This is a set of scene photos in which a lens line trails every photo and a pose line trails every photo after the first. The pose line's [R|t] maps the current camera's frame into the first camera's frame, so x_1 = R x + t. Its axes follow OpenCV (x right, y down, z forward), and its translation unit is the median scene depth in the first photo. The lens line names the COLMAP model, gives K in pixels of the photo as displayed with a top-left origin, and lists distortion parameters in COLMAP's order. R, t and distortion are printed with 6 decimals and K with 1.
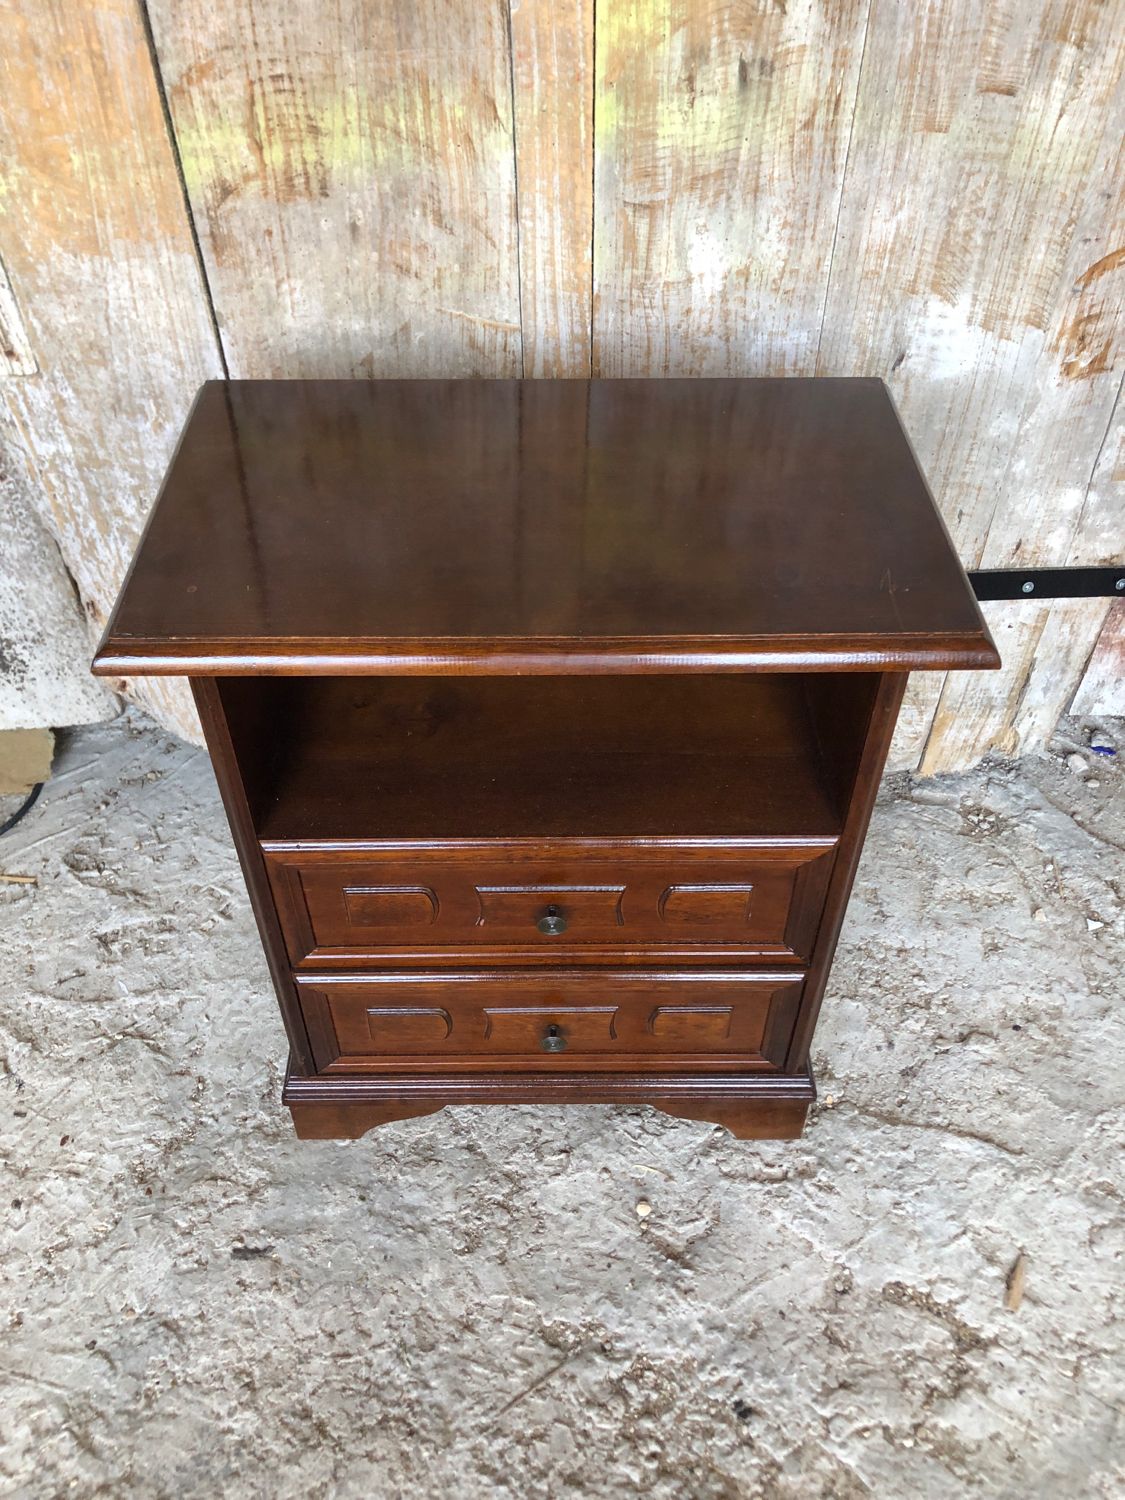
lens RADIAL K [[1241.3, 0, 549.6], [0, 1241.3, 768.3], [0, 0, 1]] dist [0.008145, 0.017836]
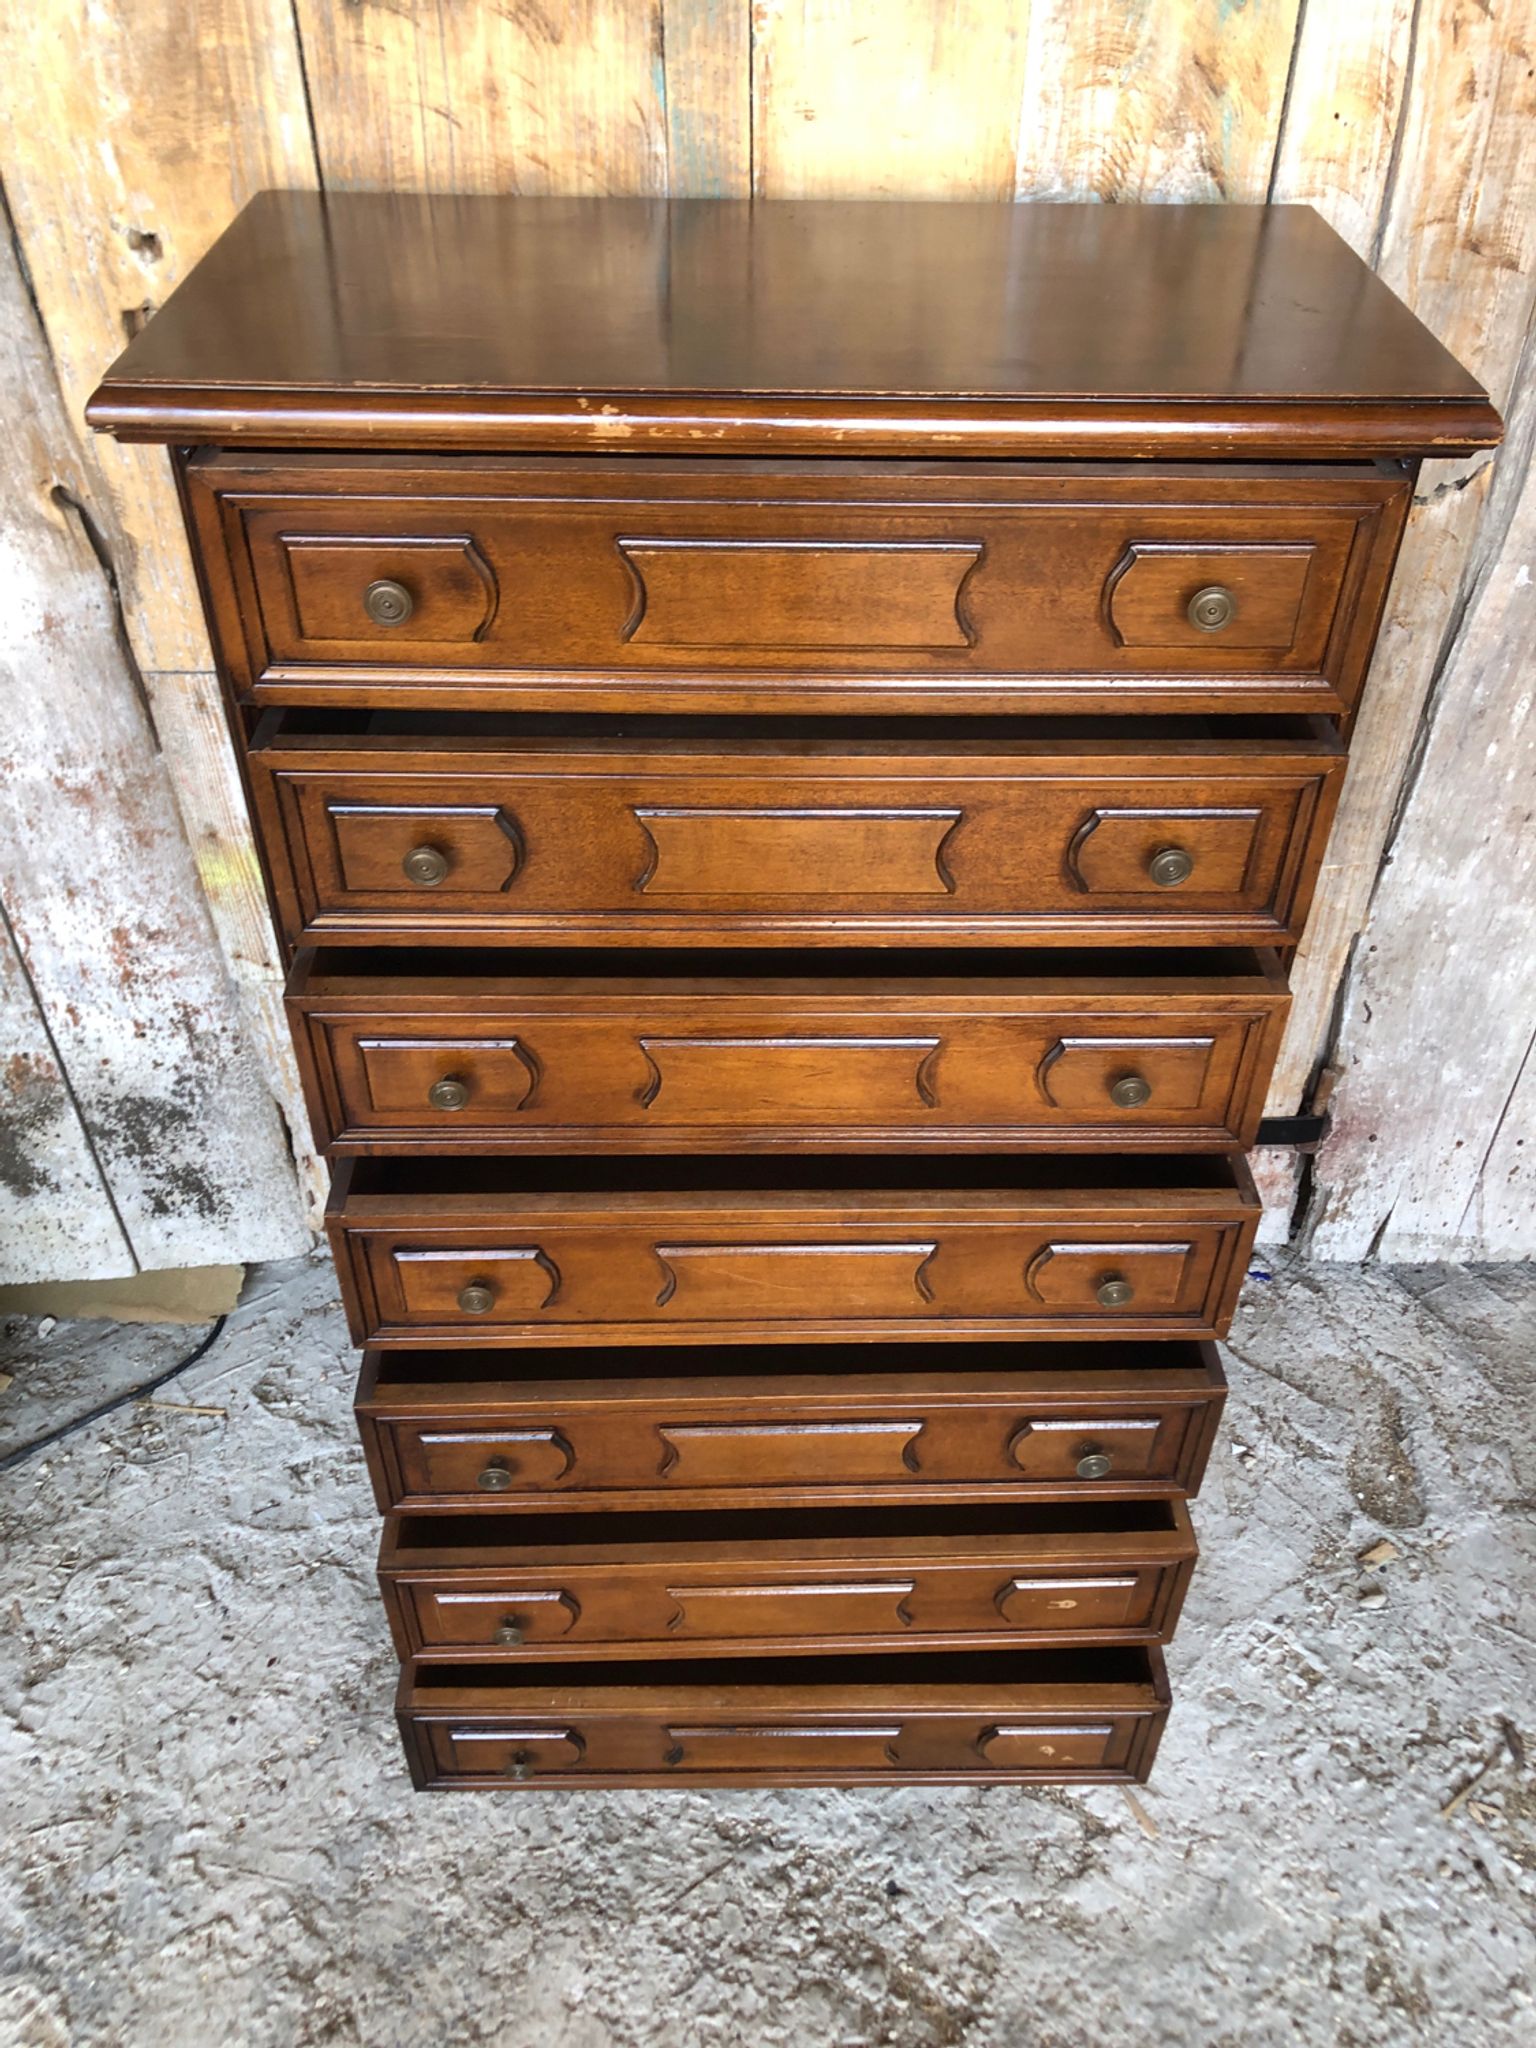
lens RADIAL K [[1694.8, 0, 788.7], [0, 1694.8, 1039.6], [0, 0, 1]] dist [0.008145, 0.017836]
pose [[0.999486, 0.000471, 0.032040, 0.009917], [0.002959, 0.994263, -0.106923, -0.083427], [-0.031906, 0.106963, 0.993751, -0.574673]]
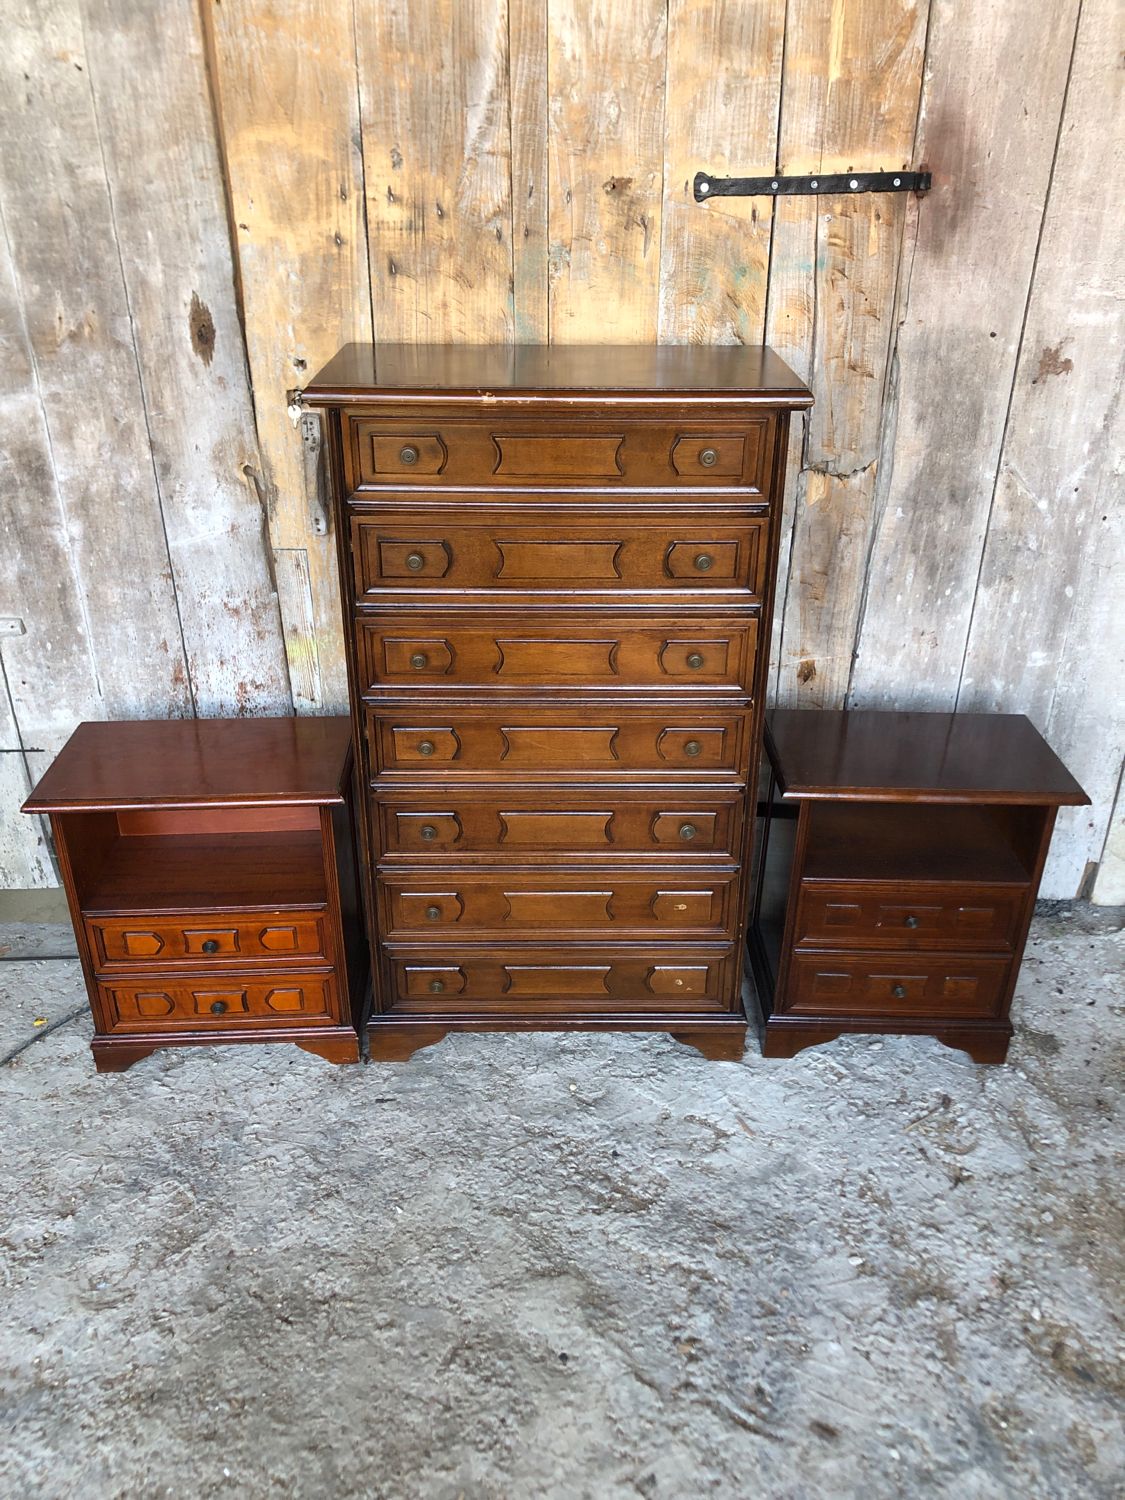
lens RADIAL K [[1241.3, 0, 560.3], [0, 1241.3, 741.5], [0, 0, 1]] dist [0.008145, 0.017836]
pose [[0.999832, 0.010537, 0.015007, 0.017418], [-0.005099, 0.945885, -0.324462, 0.501448], [-0.017614, 0.324331, 0.945780, -1.210302]]
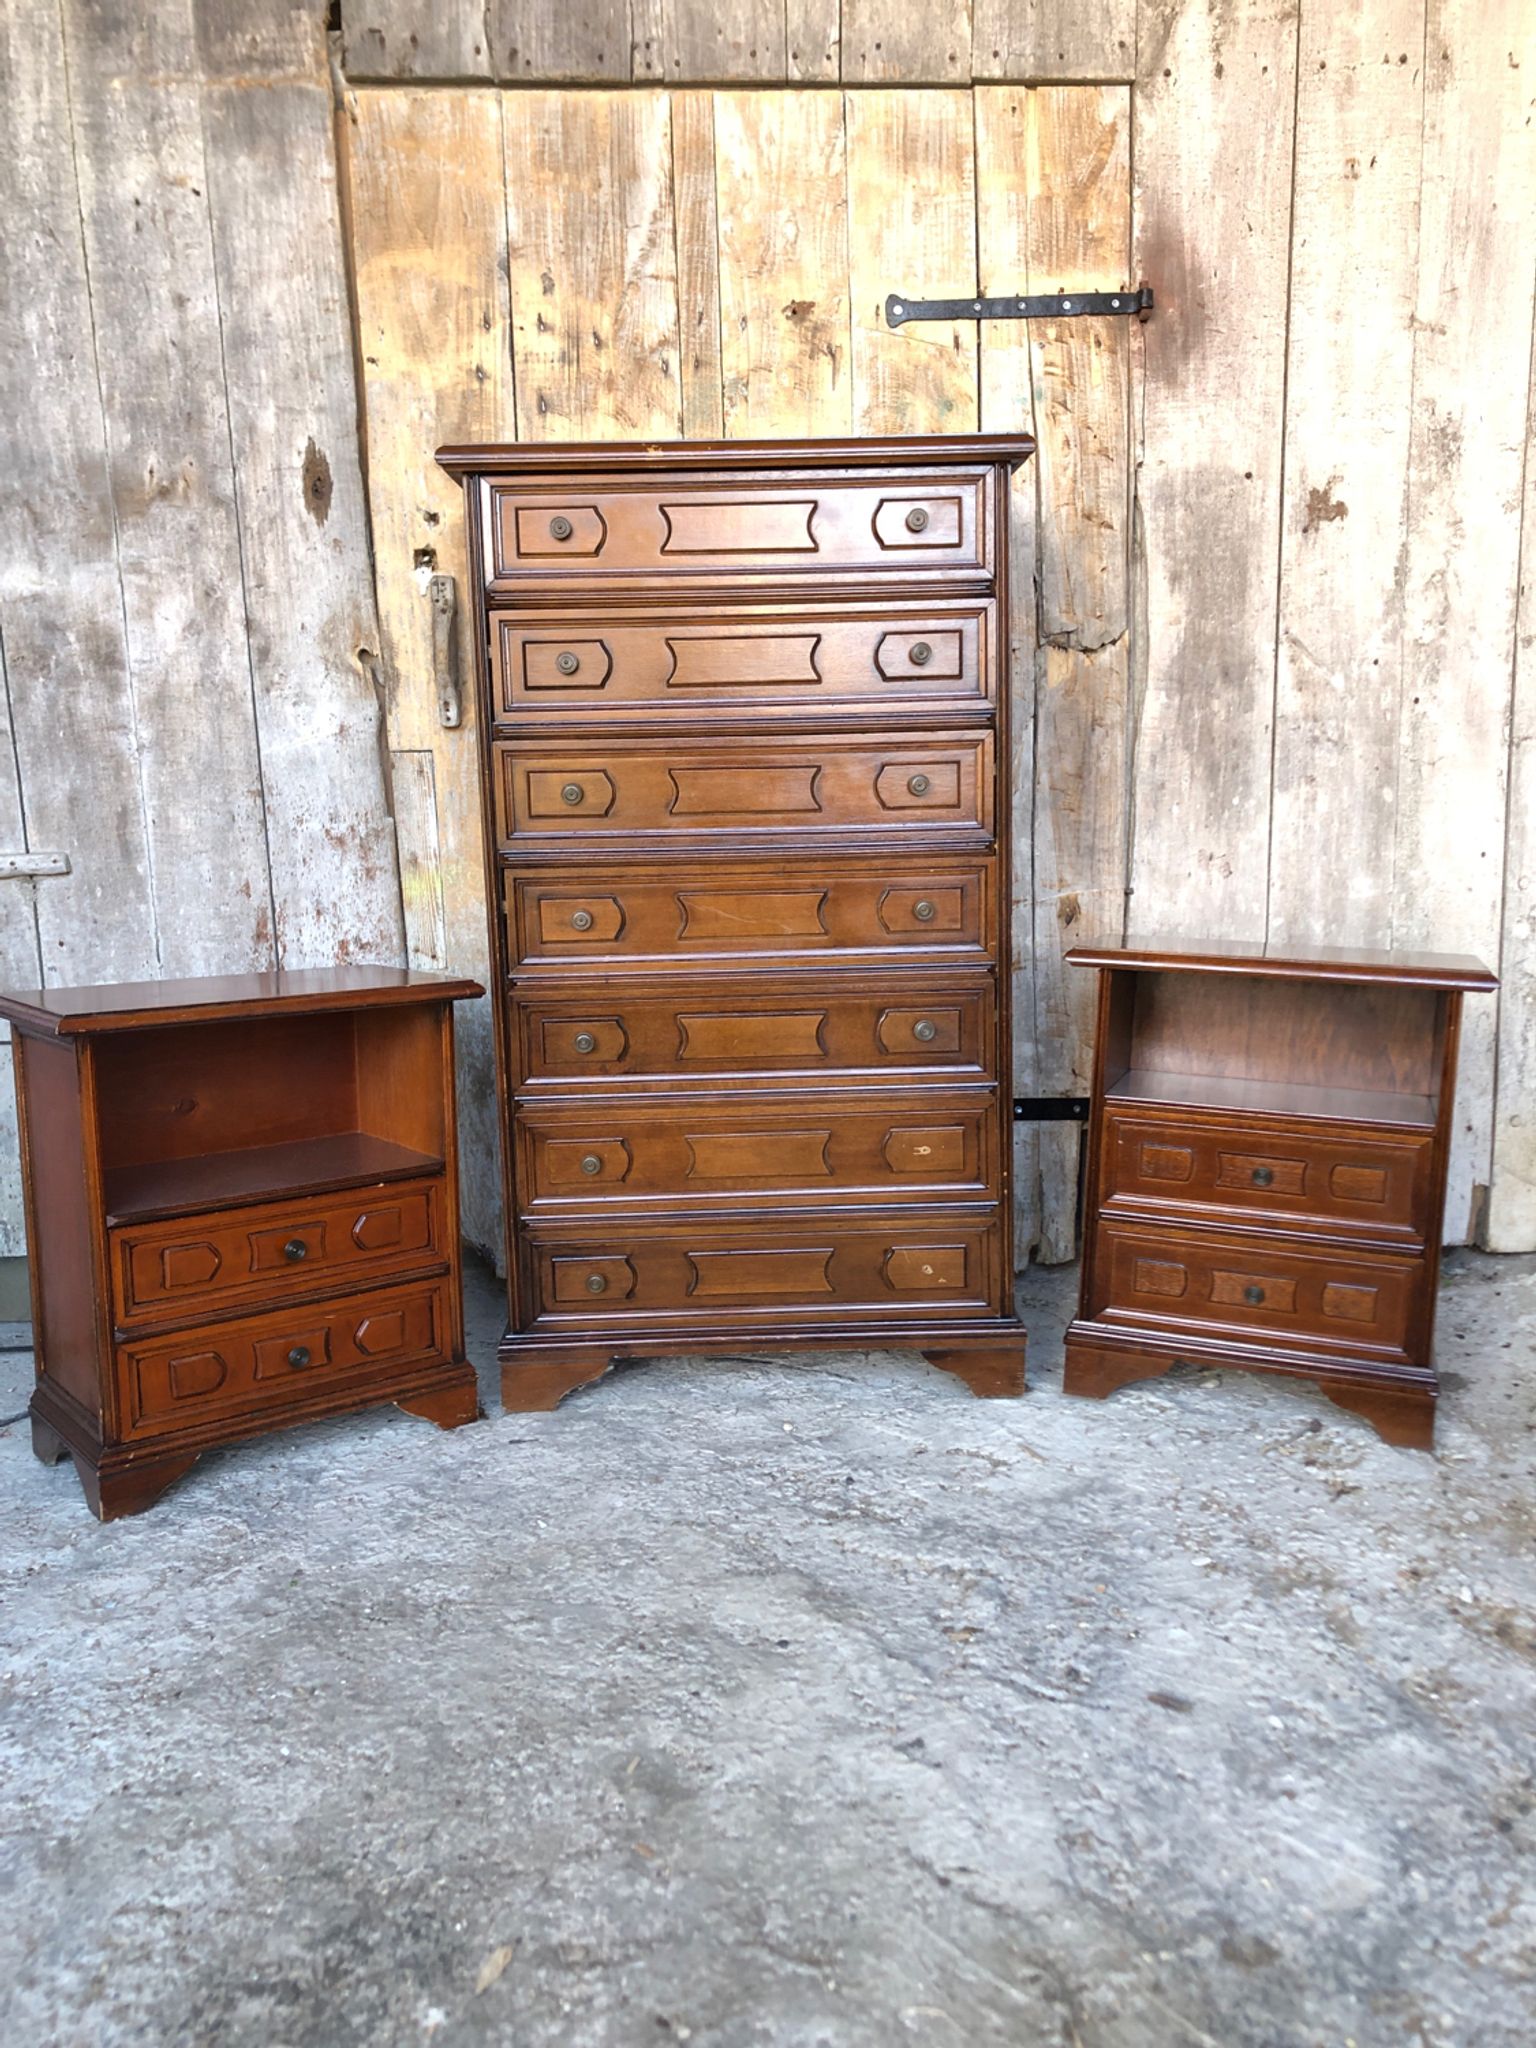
lens RADIAL K [[1694.8, 0, 772.6], [0, 1694.8, 1021.3], [0, 0, 1]] dist [0.008145, 0.017836]
pose [[0.999606, -0.017837, 0.021665, 0.022582], [0.027236, 0.802636, -0.595847, 1.216438], [-0.006761, 0.596203, 0.802806, -0.949775]]
